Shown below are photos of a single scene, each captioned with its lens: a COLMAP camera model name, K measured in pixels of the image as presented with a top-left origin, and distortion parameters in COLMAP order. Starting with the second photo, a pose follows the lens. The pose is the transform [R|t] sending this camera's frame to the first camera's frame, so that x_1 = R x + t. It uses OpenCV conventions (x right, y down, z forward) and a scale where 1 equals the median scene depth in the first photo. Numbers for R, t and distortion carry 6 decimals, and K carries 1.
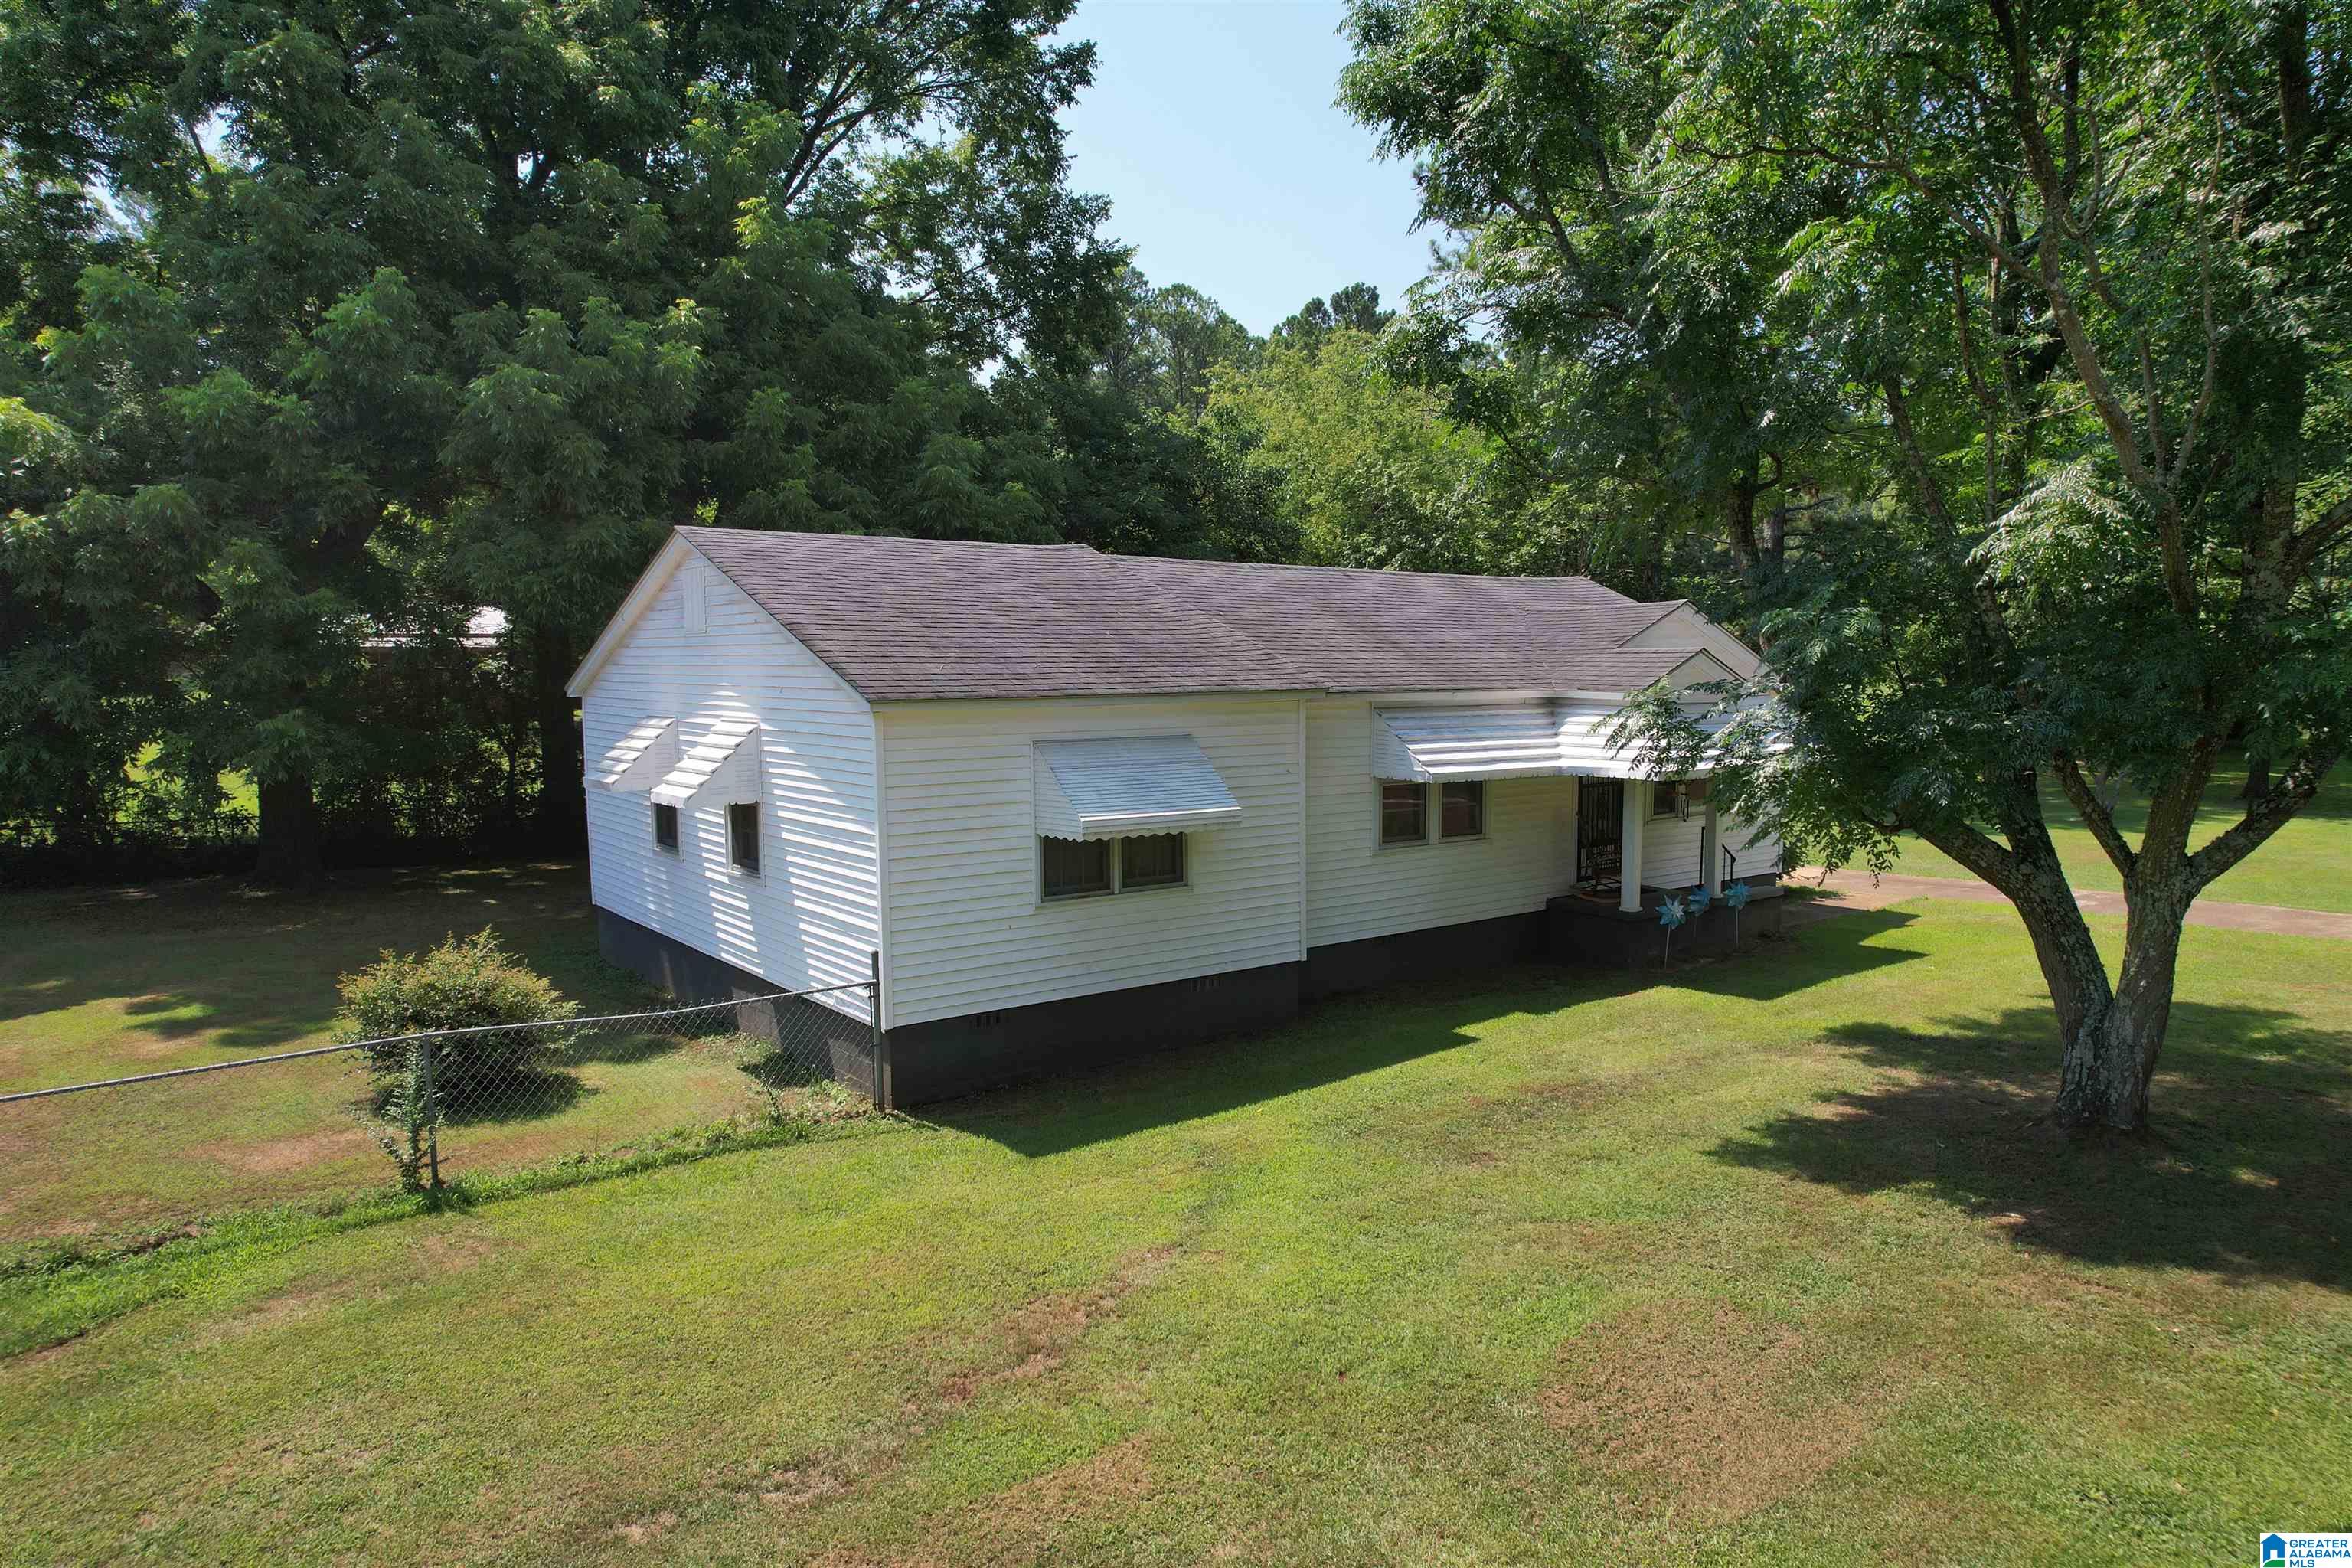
lens RADIAL K [[1498.6, 0, 1168.9], [0, 1498.6, 694.2], [0, 0, 1]] dist [-0.036658, 0.001490]
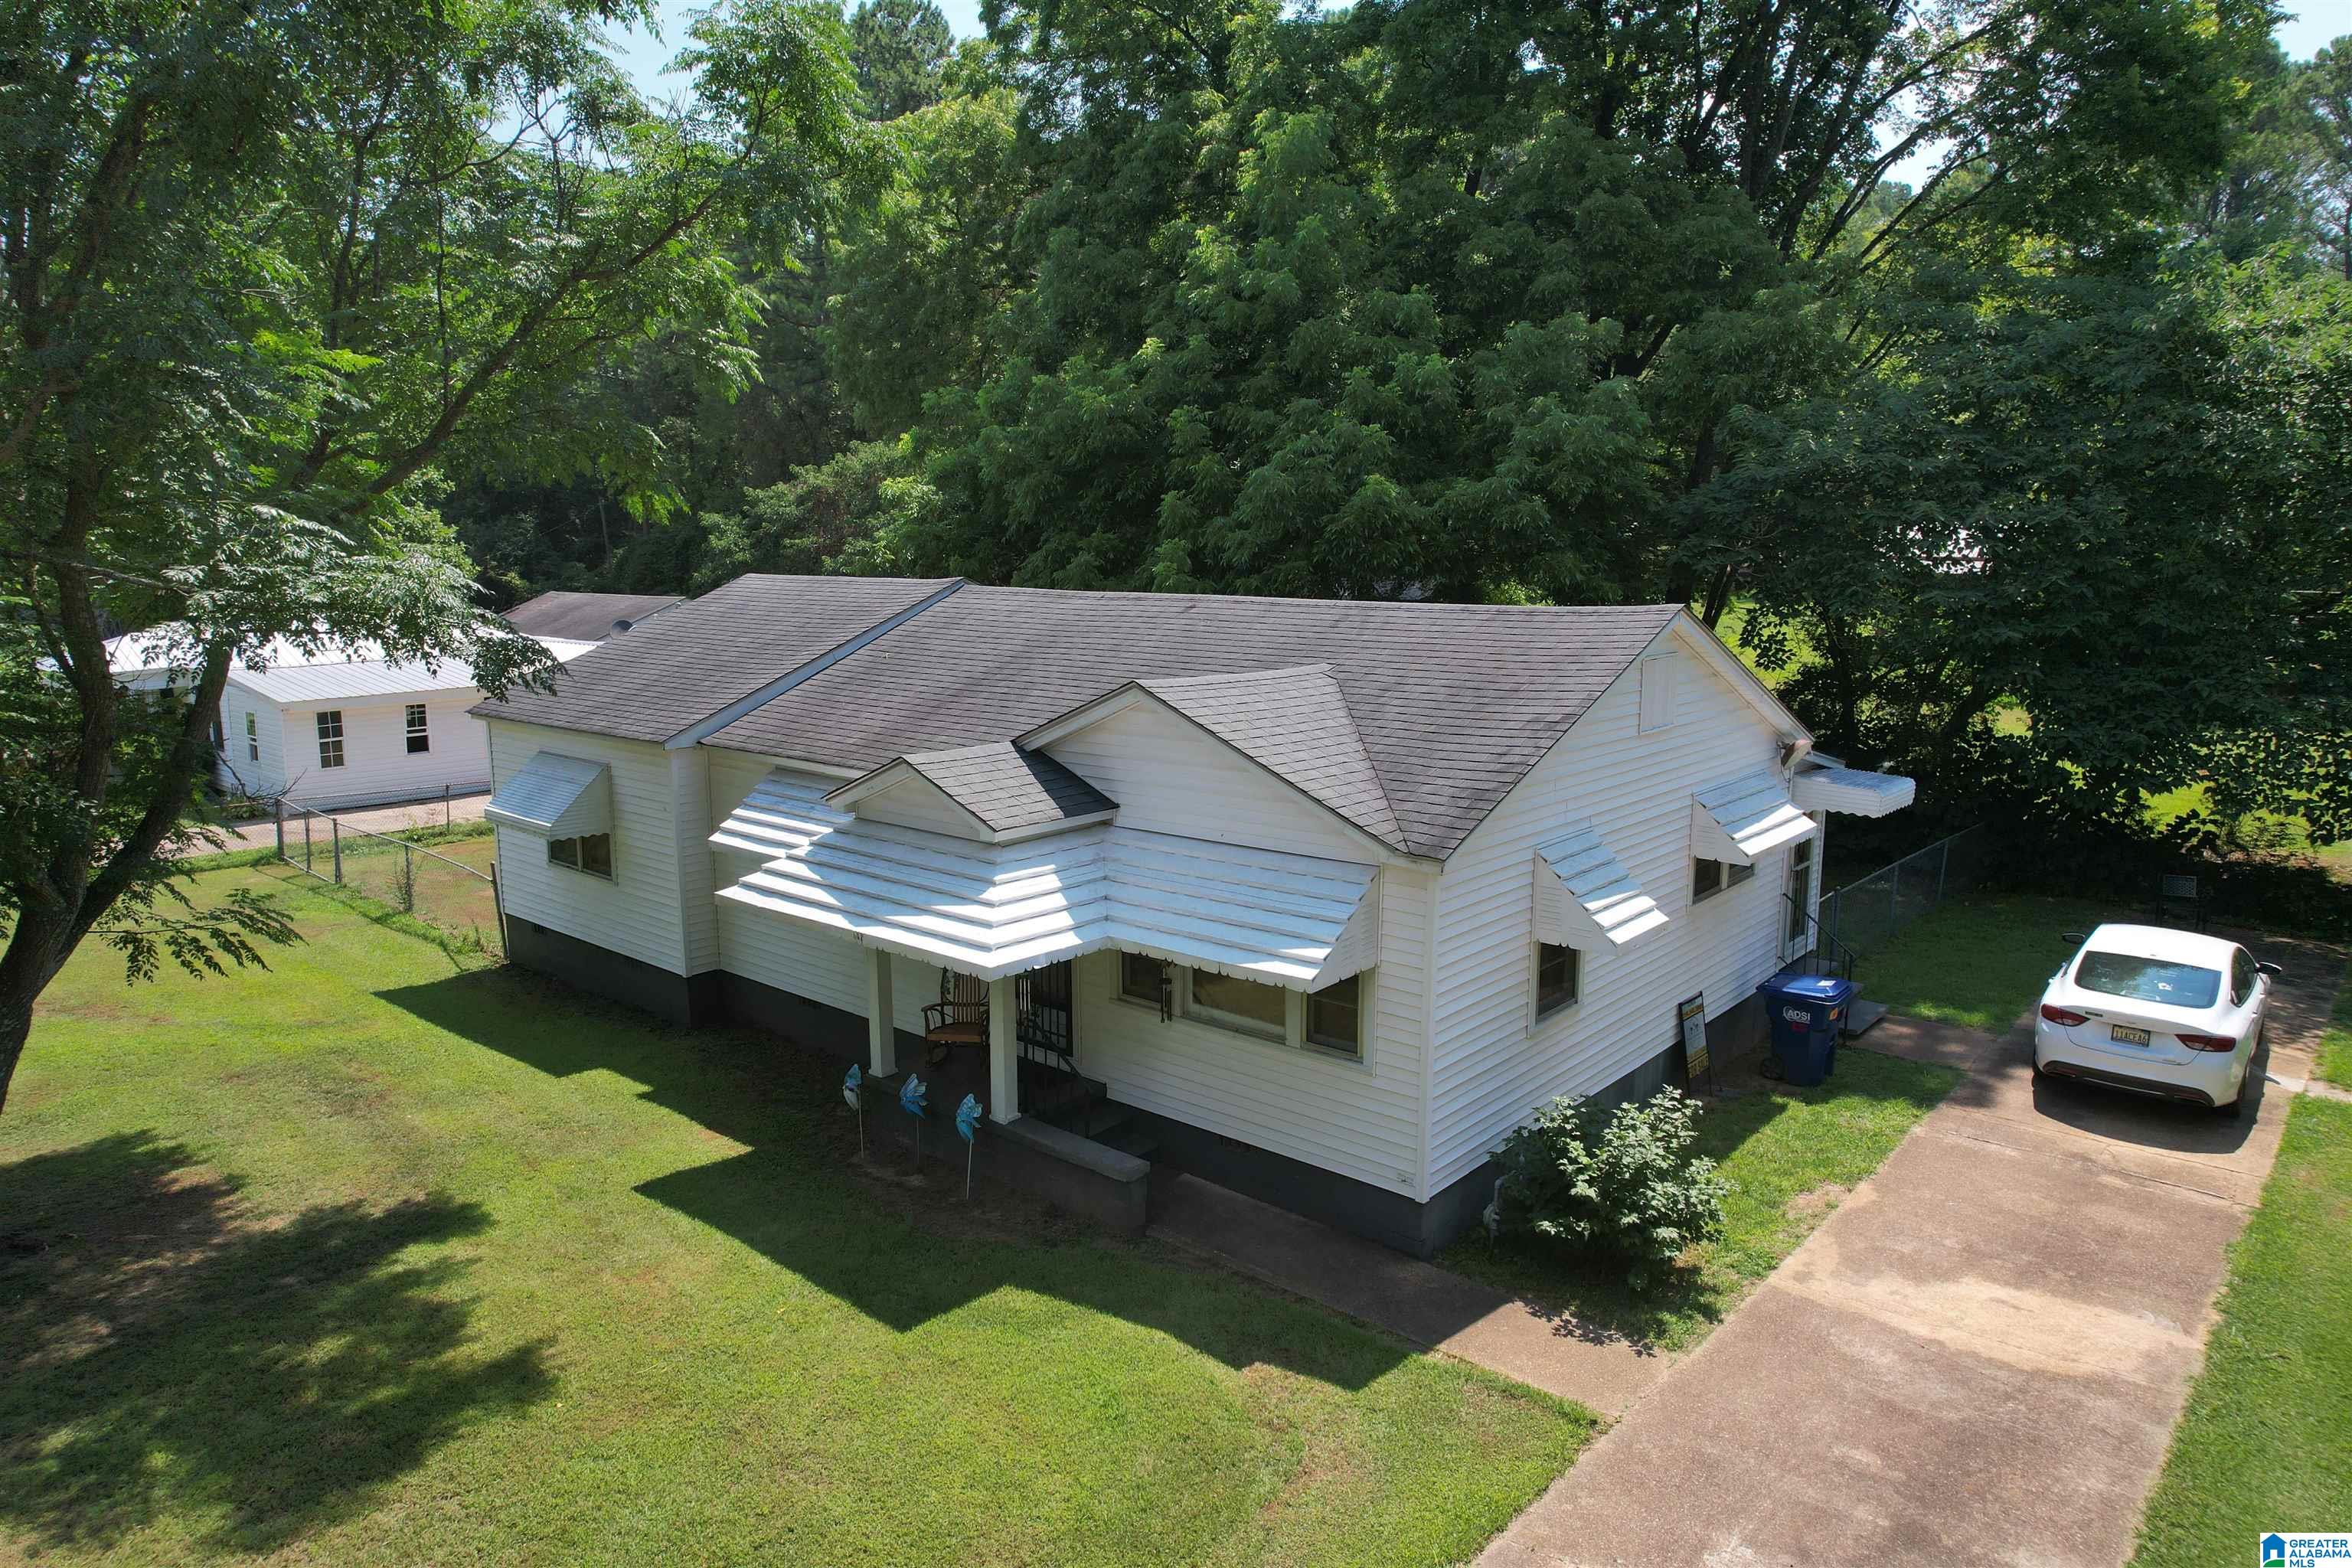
lens RADIAL K [[1485.2, 0, 1184.1], [0, 1485.2, 797.1], [0, 0, 1]] dist [-0.076452, 0.072927]
pose [[0.213962, 0.169976, -0.961940, 1.451102], [-0.024042, 0.985363, 0.168767, -0.181842], [0.976546, -0.012983, 0.214917, 1.353199]]
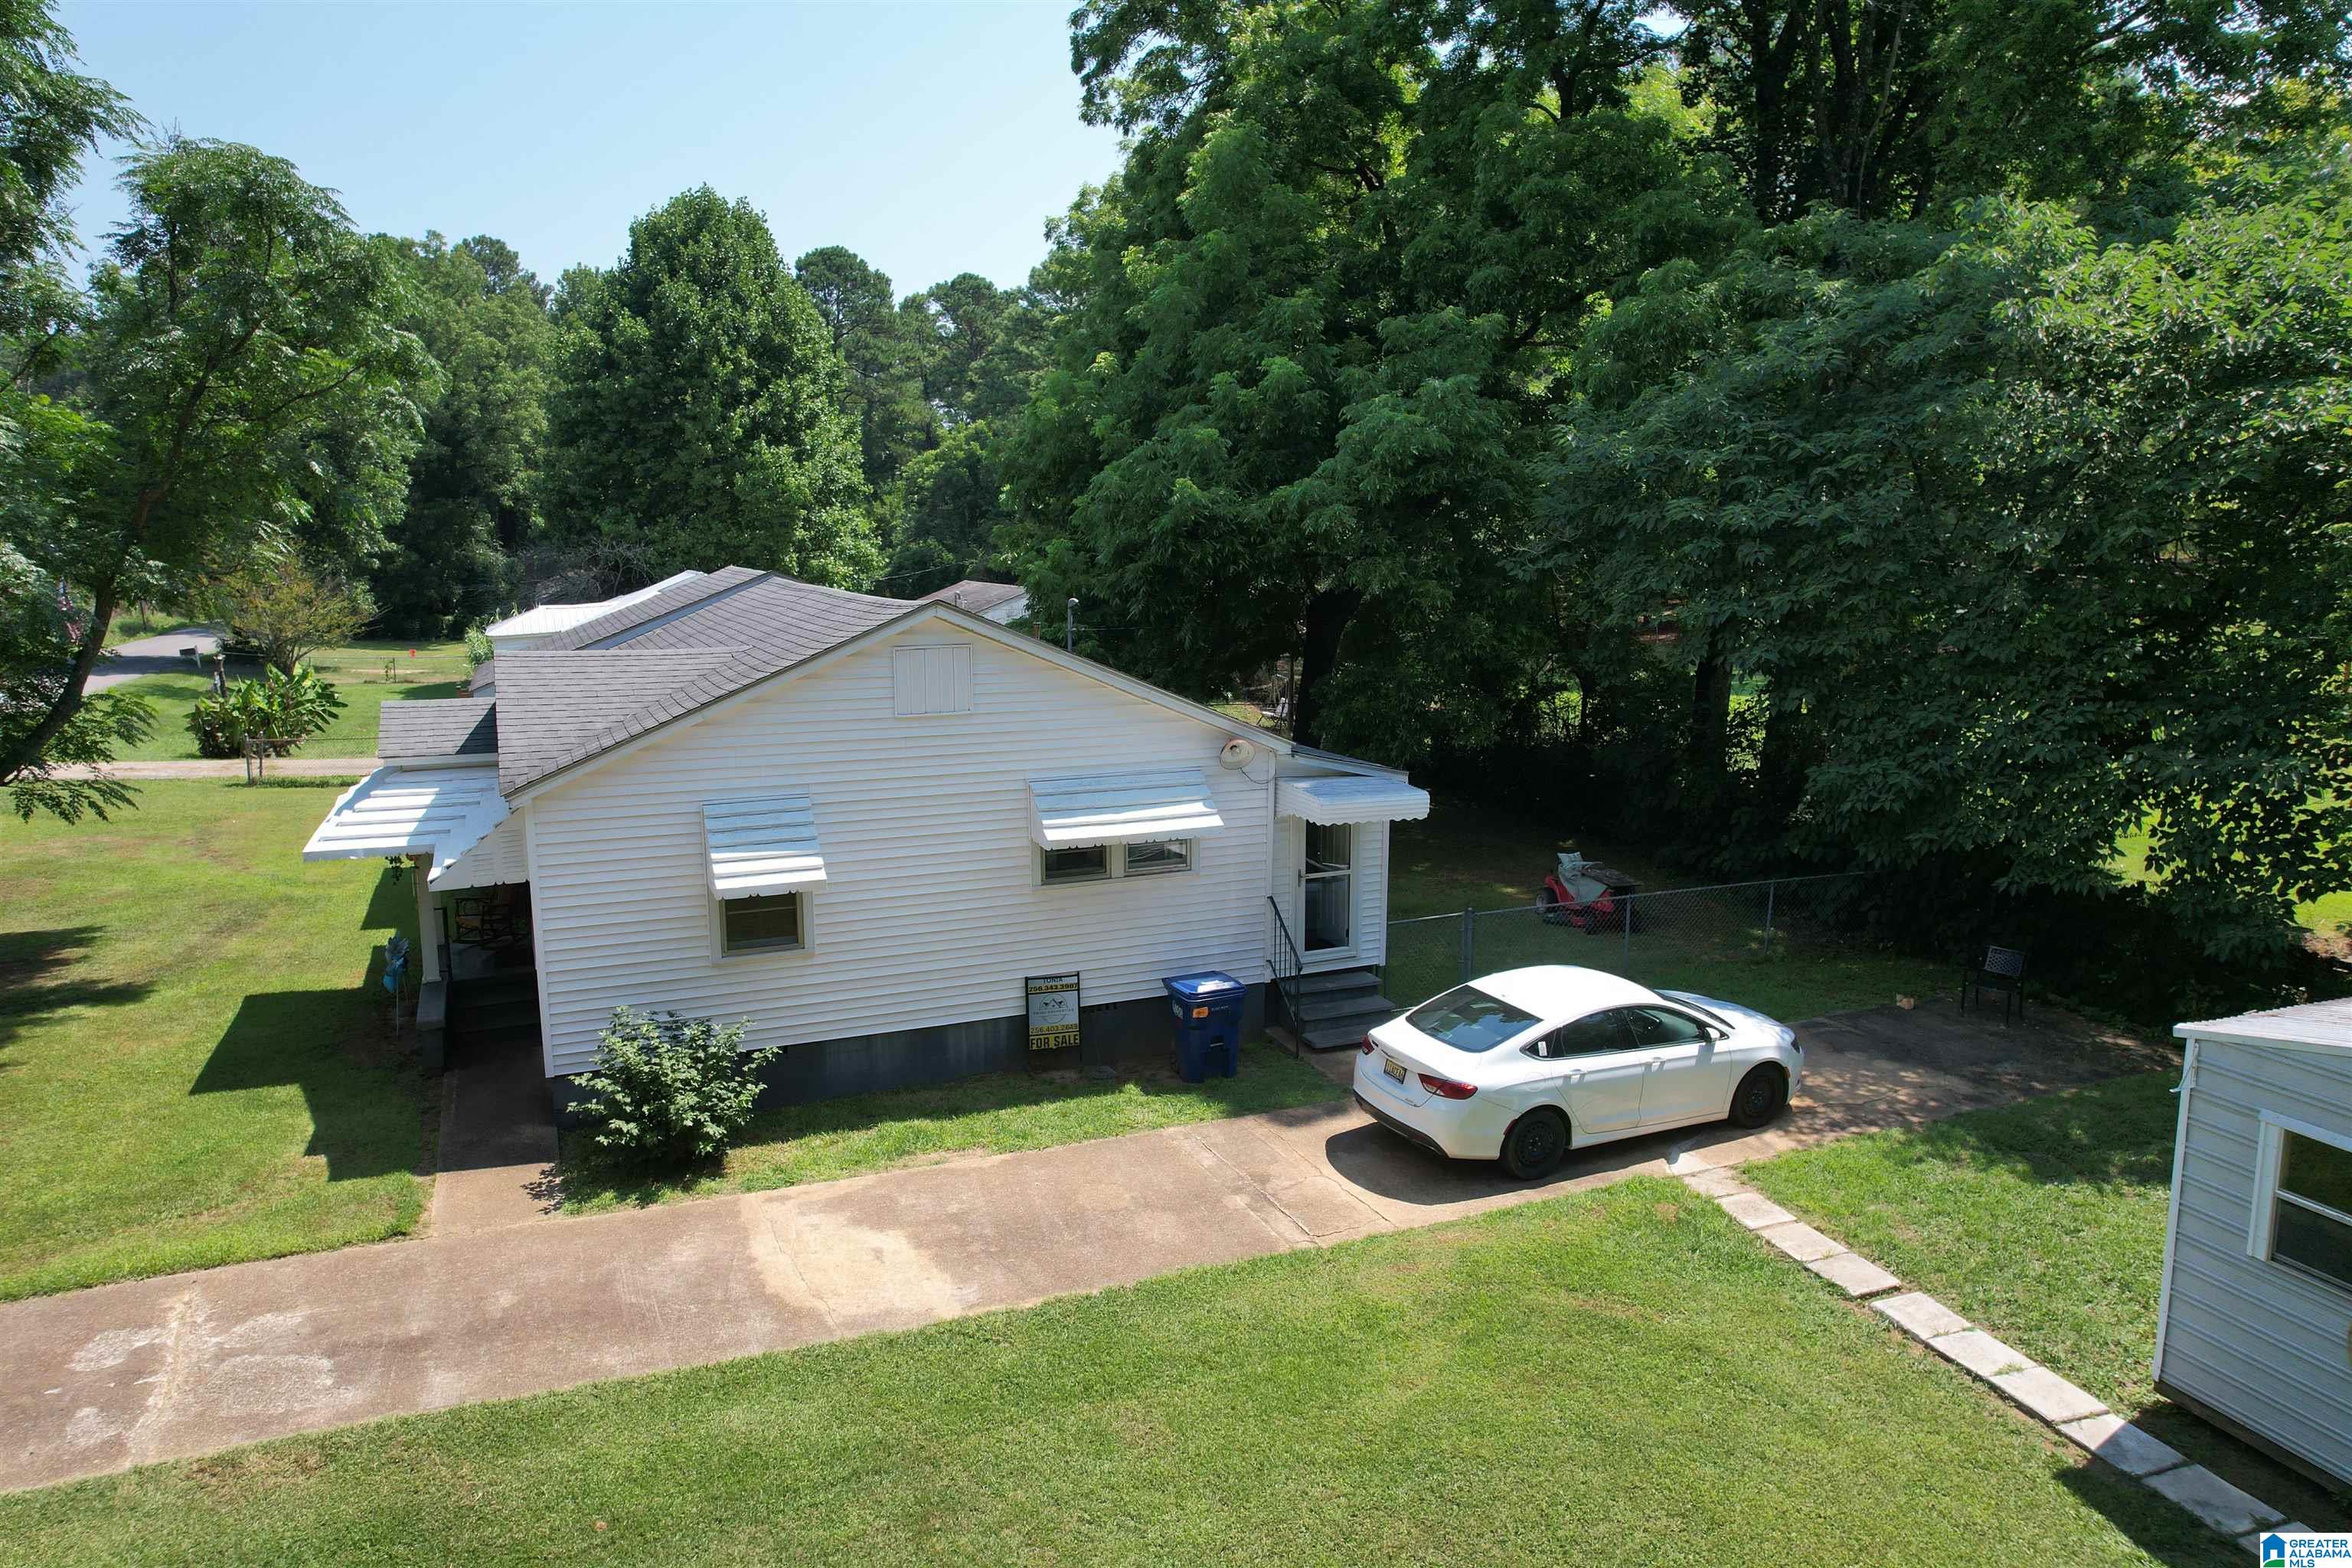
lens RADIAL K [[1485.2, 0, 1184.1], [0, 1485.2, 797.1], [0, 0, 1]] dist [-0.076452, 0.072927]
pose [[-0.219842, 0.173645, -0.959957, 1.578264], [-0.025719, 0.982657, 0.183641, -0.213751], [0.975196, 0.065061, -0.211564, 2.347986]]
